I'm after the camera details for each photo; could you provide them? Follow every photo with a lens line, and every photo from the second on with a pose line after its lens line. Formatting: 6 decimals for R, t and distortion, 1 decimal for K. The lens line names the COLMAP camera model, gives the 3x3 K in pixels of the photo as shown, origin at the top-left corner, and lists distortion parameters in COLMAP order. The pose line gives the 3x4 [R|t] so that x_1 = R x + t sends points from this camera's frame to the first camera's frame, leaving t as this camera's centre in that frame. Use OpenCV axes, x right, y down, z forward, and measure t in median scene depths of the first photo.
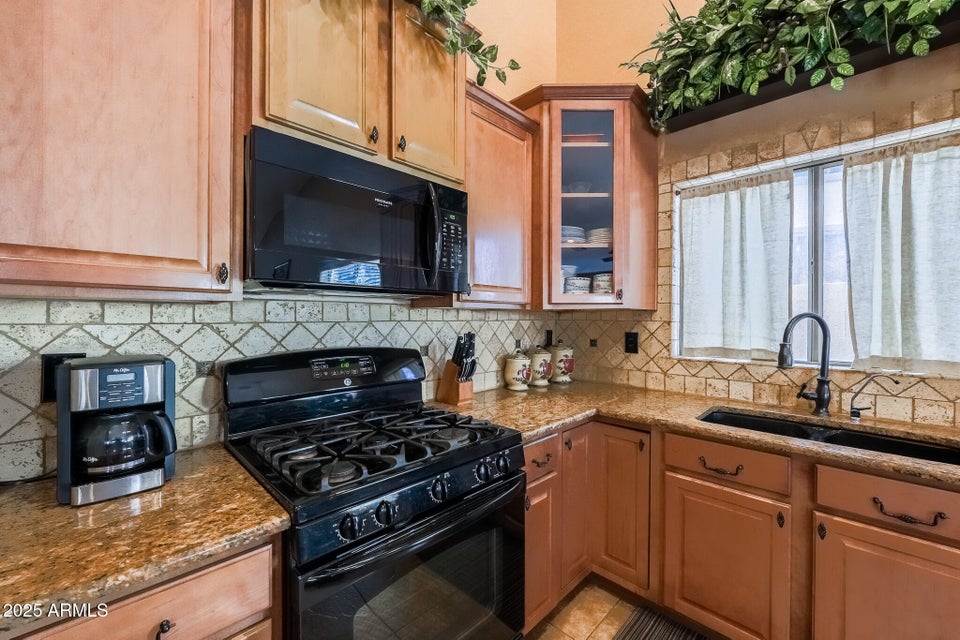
lens RADIAL K [[379.7, 0, 477.4], [0, 379.7, 319.3], [0, 0, 1]] dist [-0.003279, 0.000733]
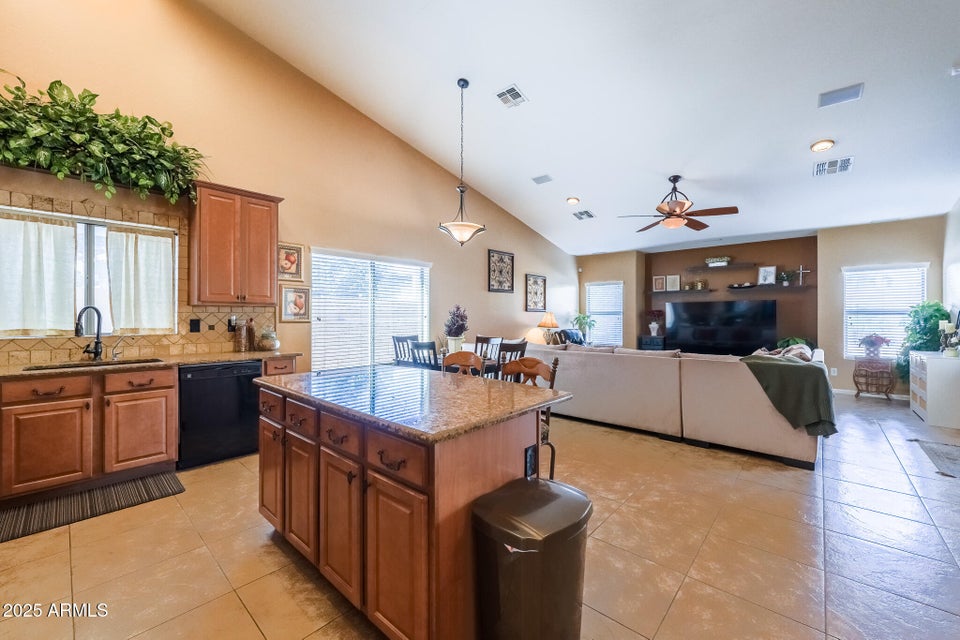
lens RADIAL K [[379.7, 0, 474.1], [0, 379.7, 316.2], [0, 0, 1]] dist [-0.003279, 0.000733]
pose [[-0.041552, -0.000947, 0.999136, -1.002202], [0.002983, 0.999995, 0.001072, 0.034330], [-0.999132, 0.003024, -0.041549, -0.758020]]
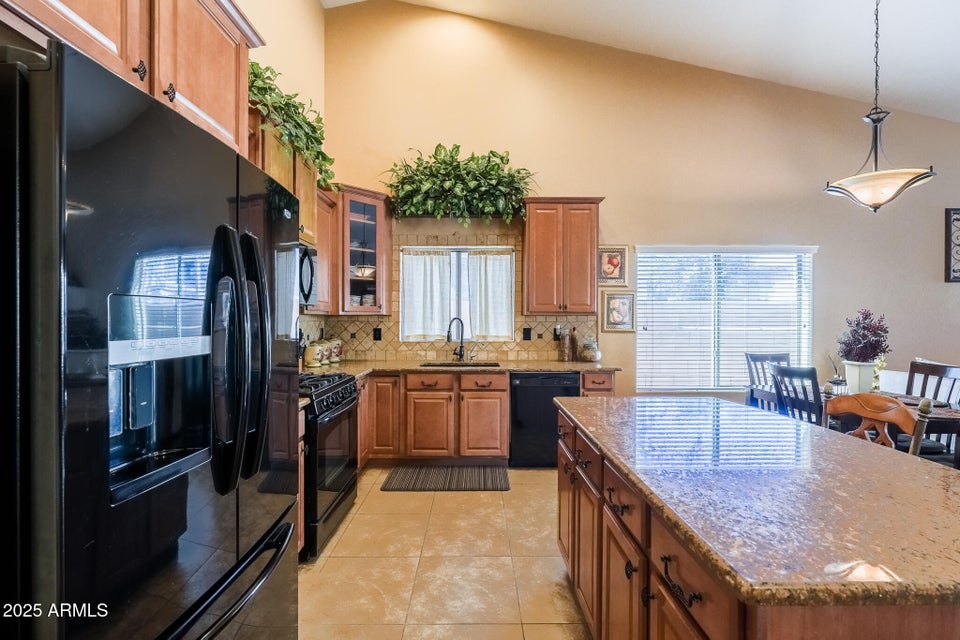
lens RADIAL K [[408.3, 0, 476.2], [0, 408.3, 322.5], [0, 0, 1]] dist [-0.004586, 0.000978]
pose [[0.705325, -0.005929, 0.708859, -0.767950], [0.002659, 0.999980, 0.005718, -0.000110], [-0.708879, -0.002148, 0.705327, -0.797608]]
